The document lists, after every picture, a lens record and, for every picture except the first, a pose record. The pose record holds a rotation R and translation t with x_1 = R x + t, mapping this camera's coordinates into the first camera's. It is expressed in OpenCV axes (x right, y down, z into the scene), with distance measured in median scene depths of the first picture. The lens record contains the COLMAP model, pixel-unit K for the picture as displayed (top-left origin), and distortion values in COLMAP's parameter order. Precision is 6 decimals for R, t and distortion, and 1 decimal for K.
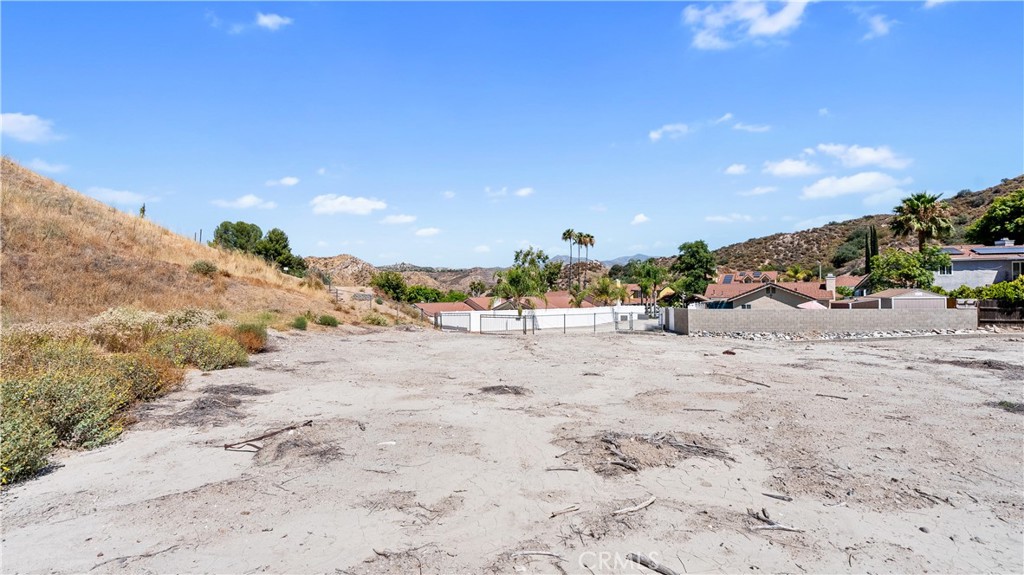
lens RADIAL K [[466.3, 0, 512.8], [0, 466.3, 285.1], [0, 0, 1]] dist [-0.007715, 0.004969]
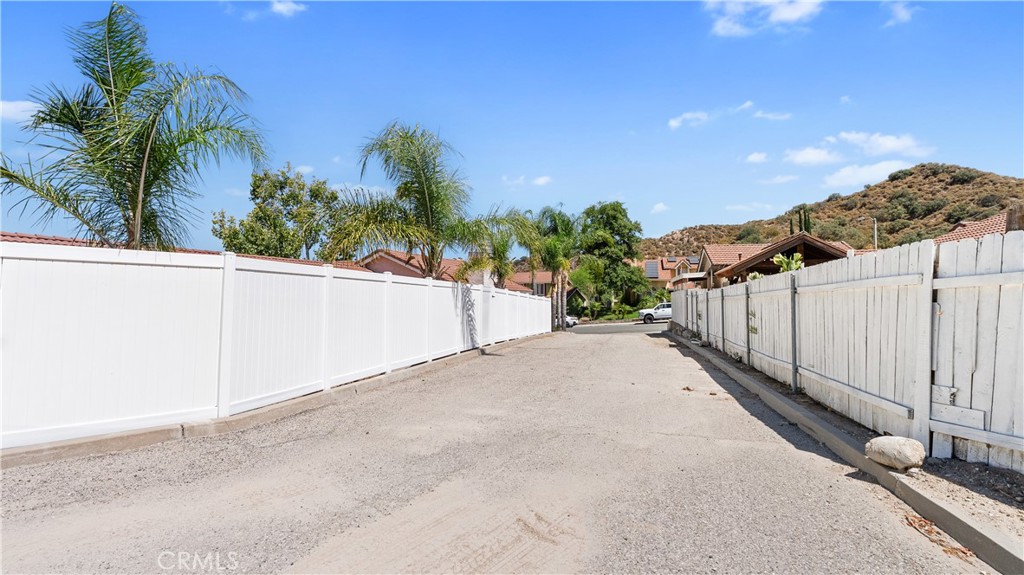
lens RADIAL K [[466.3, 0, 512.8], [0, 466.3, 285.1], [0, 0, 1]] dist [-0.007715, 0.004969]
pose [[0.960788, 0.019939, 0.276566, 0.242002], [-0.015051, 0.999691, -0.019783, 0.068840], [-0.276875, 0.014845, 0.960791, 1.065297]]
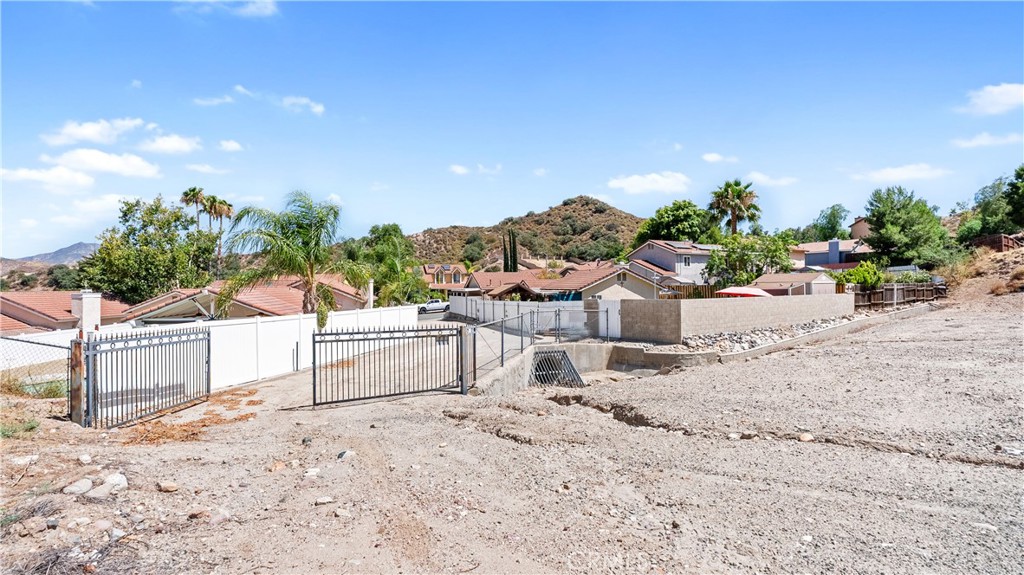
lens RADIAL K [[466.3, 0, 512.8], [0, 466.3, 285.1], [0, 0, 1]] dist [-0.007715, 0.004969]
pose [[0.662643, 0.007619, 0.748896, -0.185146], [-0.007913, 0.999964, -0.003171, 0.033656], [-0.748893, -0.003825, 0.662680, 0.705779]]
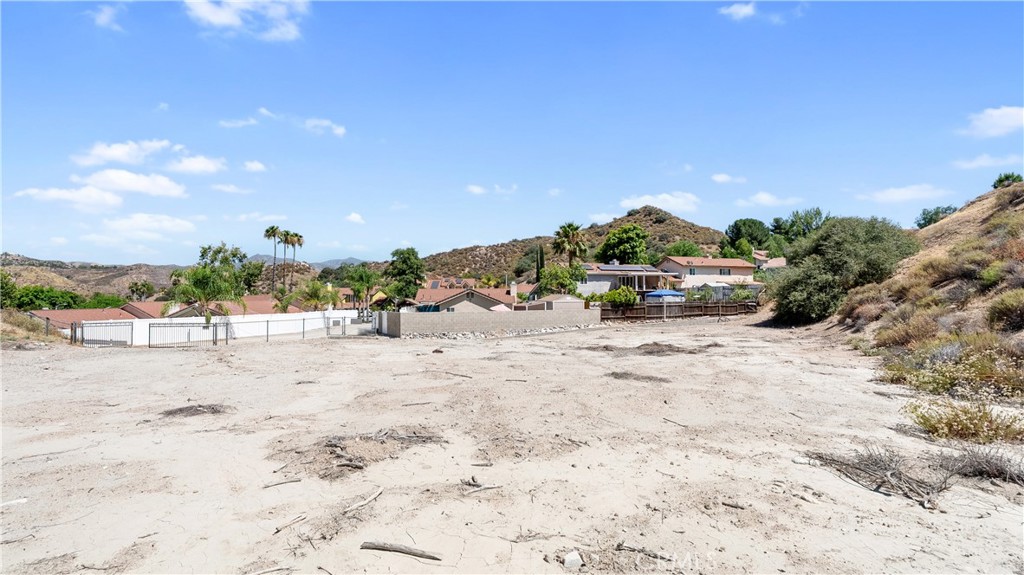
lens RADIAL K [[466.3, 0, 512.8], [0, 466.3, 285.1], [0, 0, 1]] dist [-0.007715, 0.004969]
pose [[0.825612, 0.017690, 0.563960, -0.005692], [-0.012382, 0.999836, -0.013235, 0.000406], [-0.564102, 0.003944, 0.825696, -0.004560]]
